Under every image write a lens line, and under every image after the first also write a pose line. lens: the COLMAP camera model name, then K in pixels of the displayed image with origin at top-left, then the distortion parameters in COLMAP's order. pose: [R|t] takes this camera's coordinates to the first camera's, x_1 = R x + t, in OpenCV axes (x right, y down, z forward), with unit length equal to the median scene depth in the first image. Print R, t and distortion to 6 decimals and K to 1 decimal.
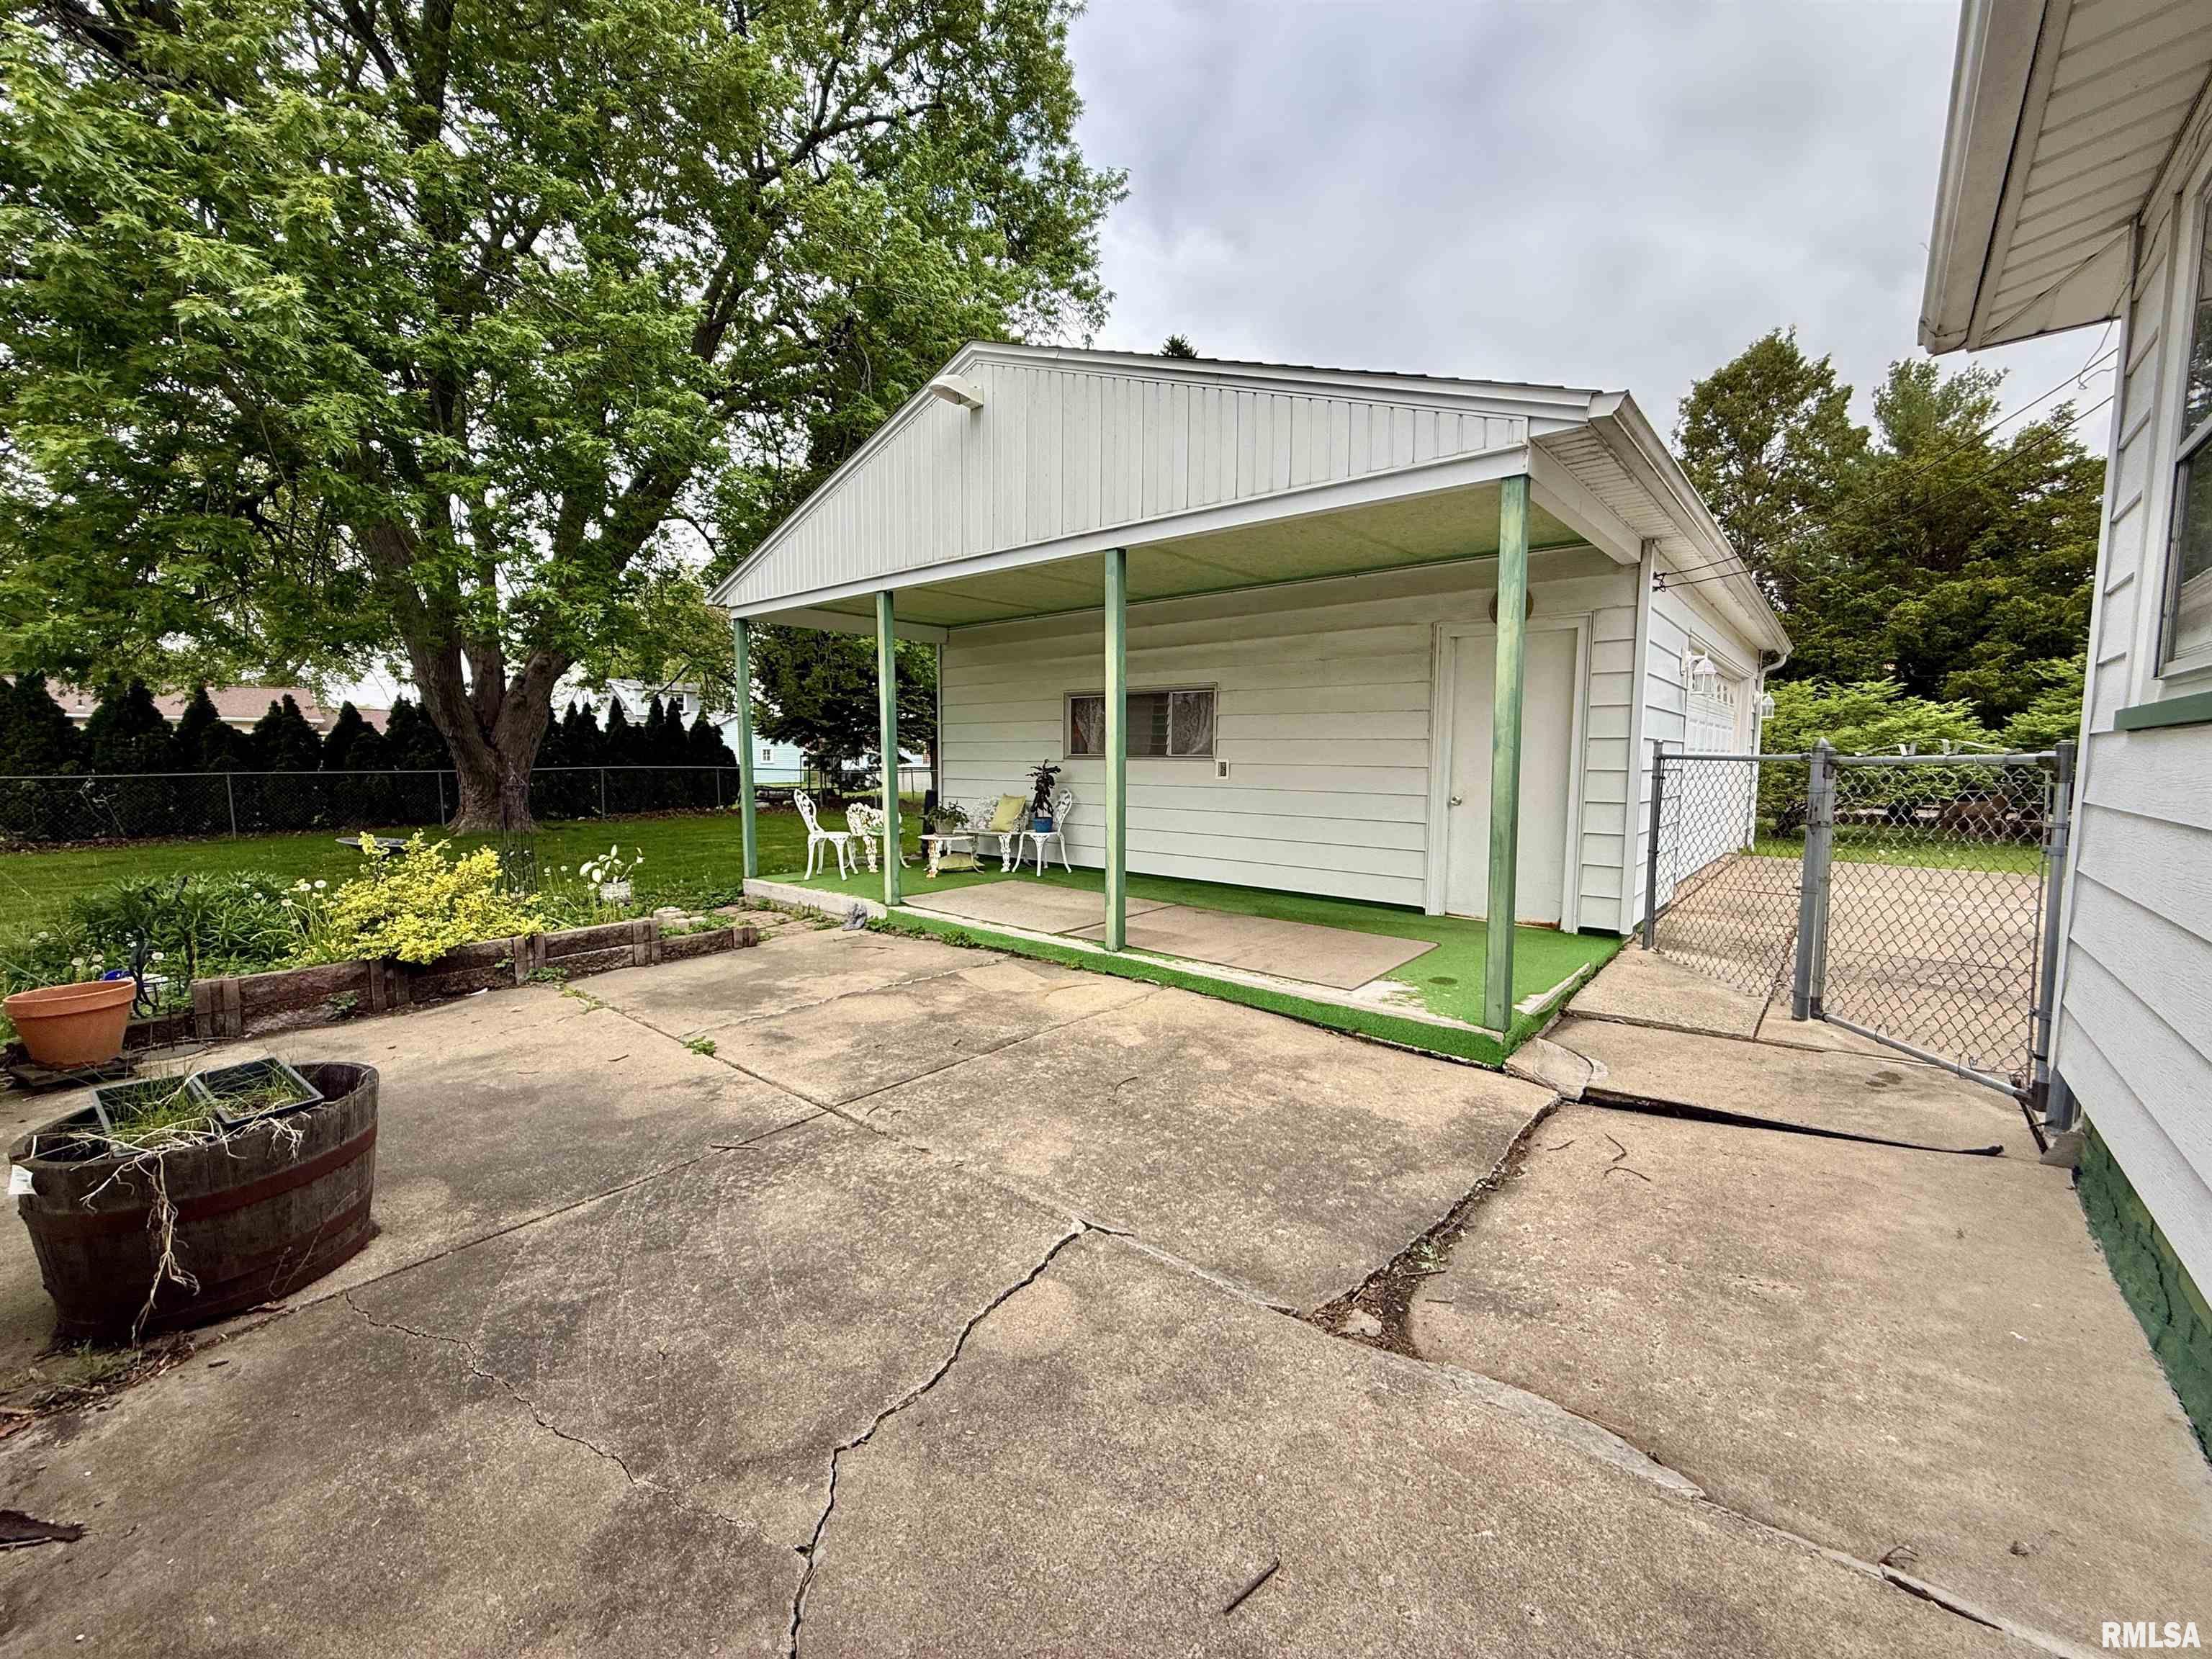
lens RADIAL K [[888.9, 0, 1101.0], [0, 888.9, 831.1], [0, 0, 1]] dist [-0.003089, 0.000635]
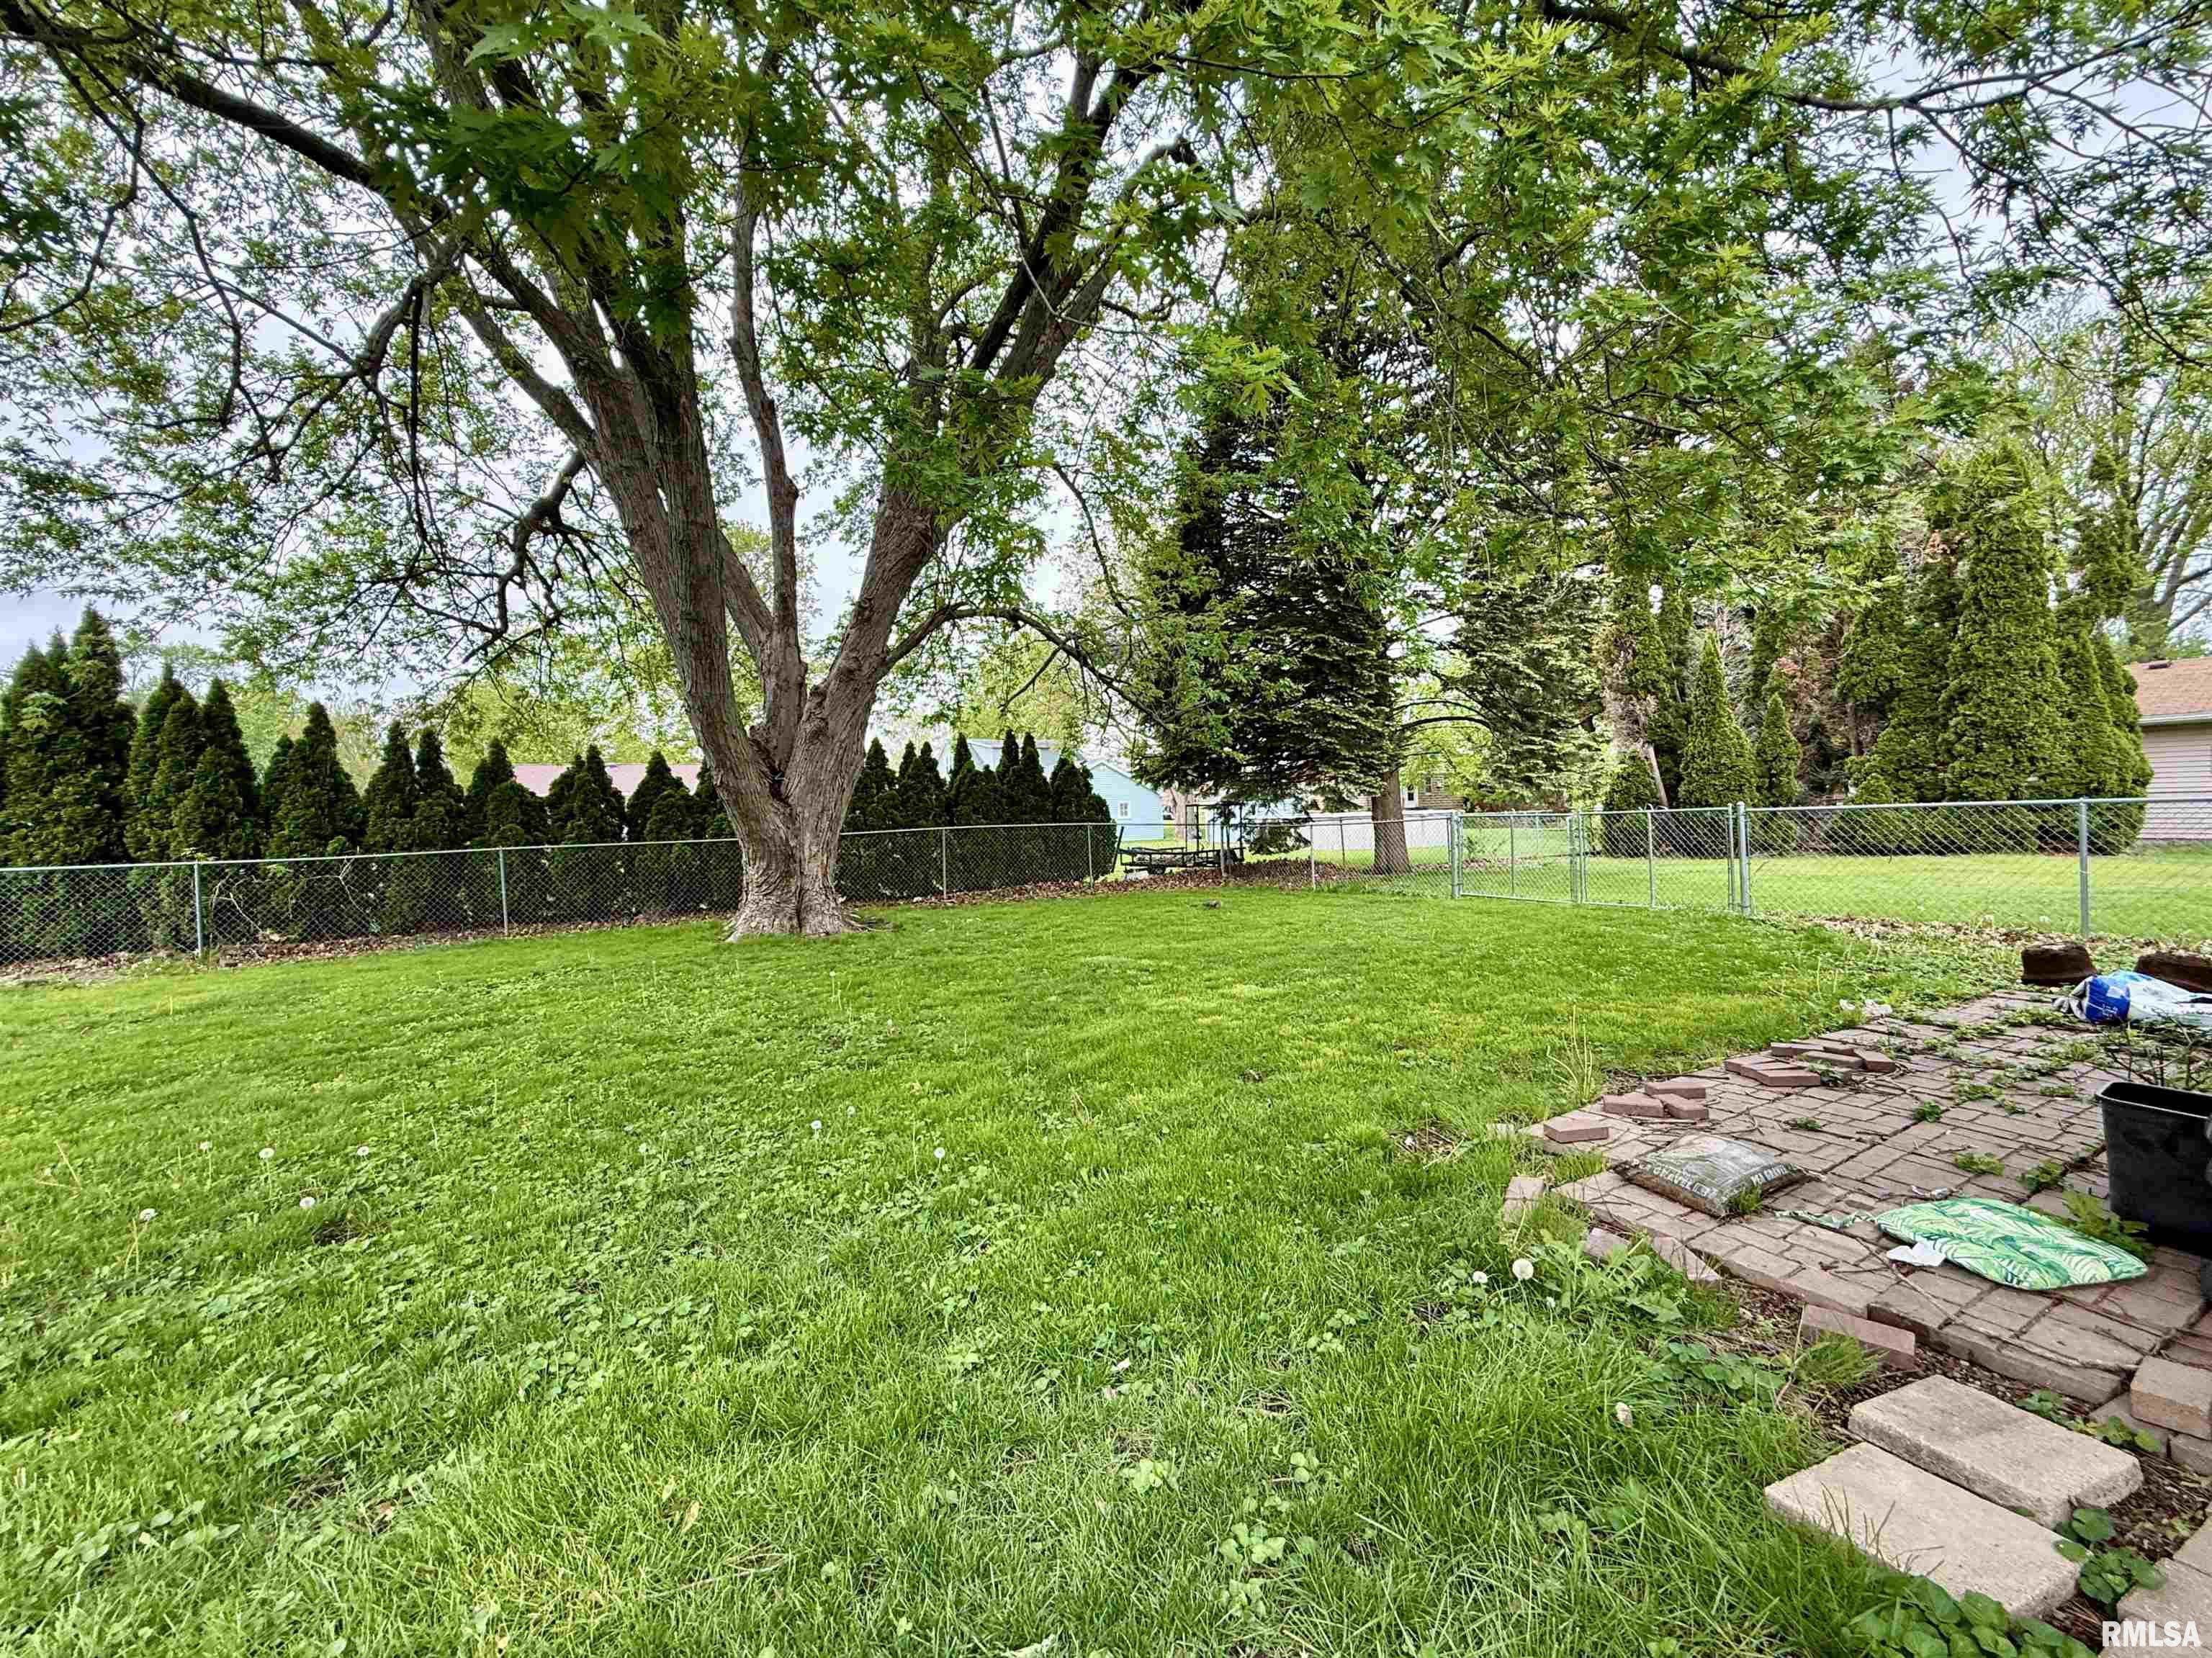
lens RADIAL K [[888.8, 0, 1088.6], [0, 888.8, 821.9], [0, 0, 1]] dist [-0.003089, 0.000635]
pose [[0.930676, -0.028477, -0.364734, -0.887341], [0.002766, 0.997485, -0.070824, -0.119852], [0.365833, 0.064905, 0.928414, 1.760021]]
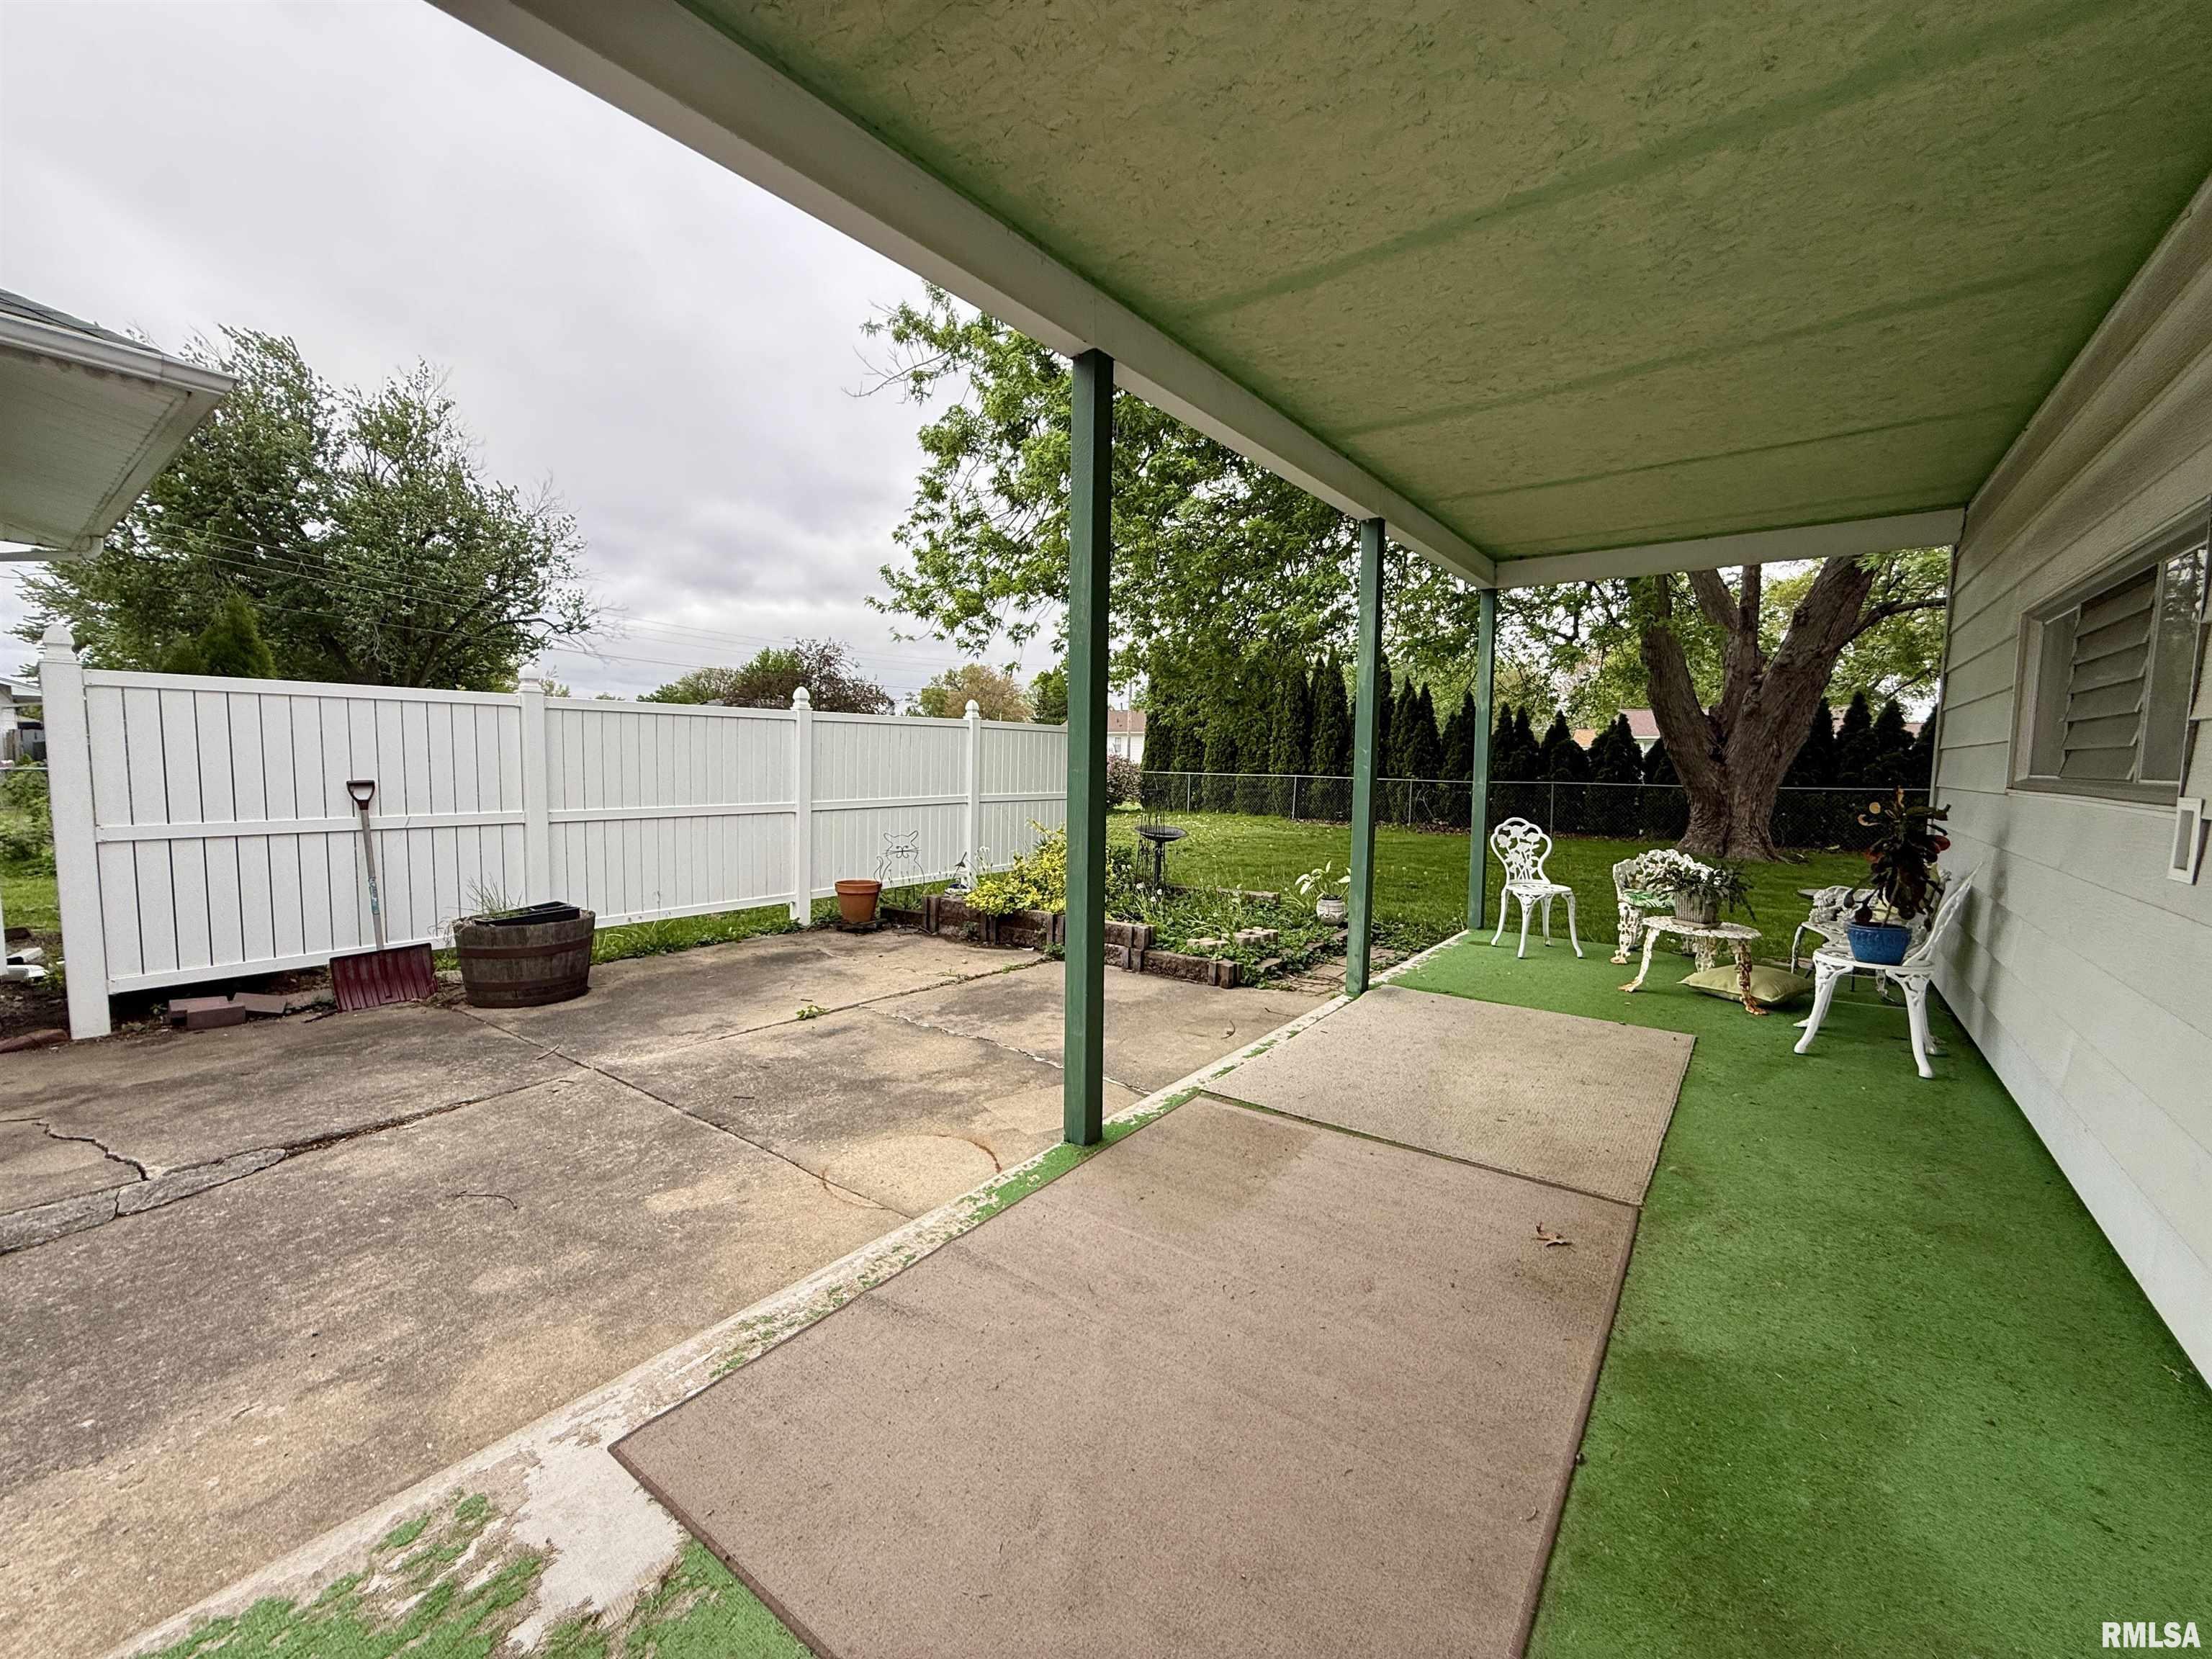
lens RADIAL K [[888.9, 0, 1100.2], [0, 888.9, 831.3], [0, 0, 1]] dist [-0.003089, 0.000635]
pose [[0.053611, 0.081557, -0.995226, 0.646637], [-0.101384, 0.991953, 0.075827, -0.106367], [0.993402, 0.096834, 0.061448, 1.205709]]
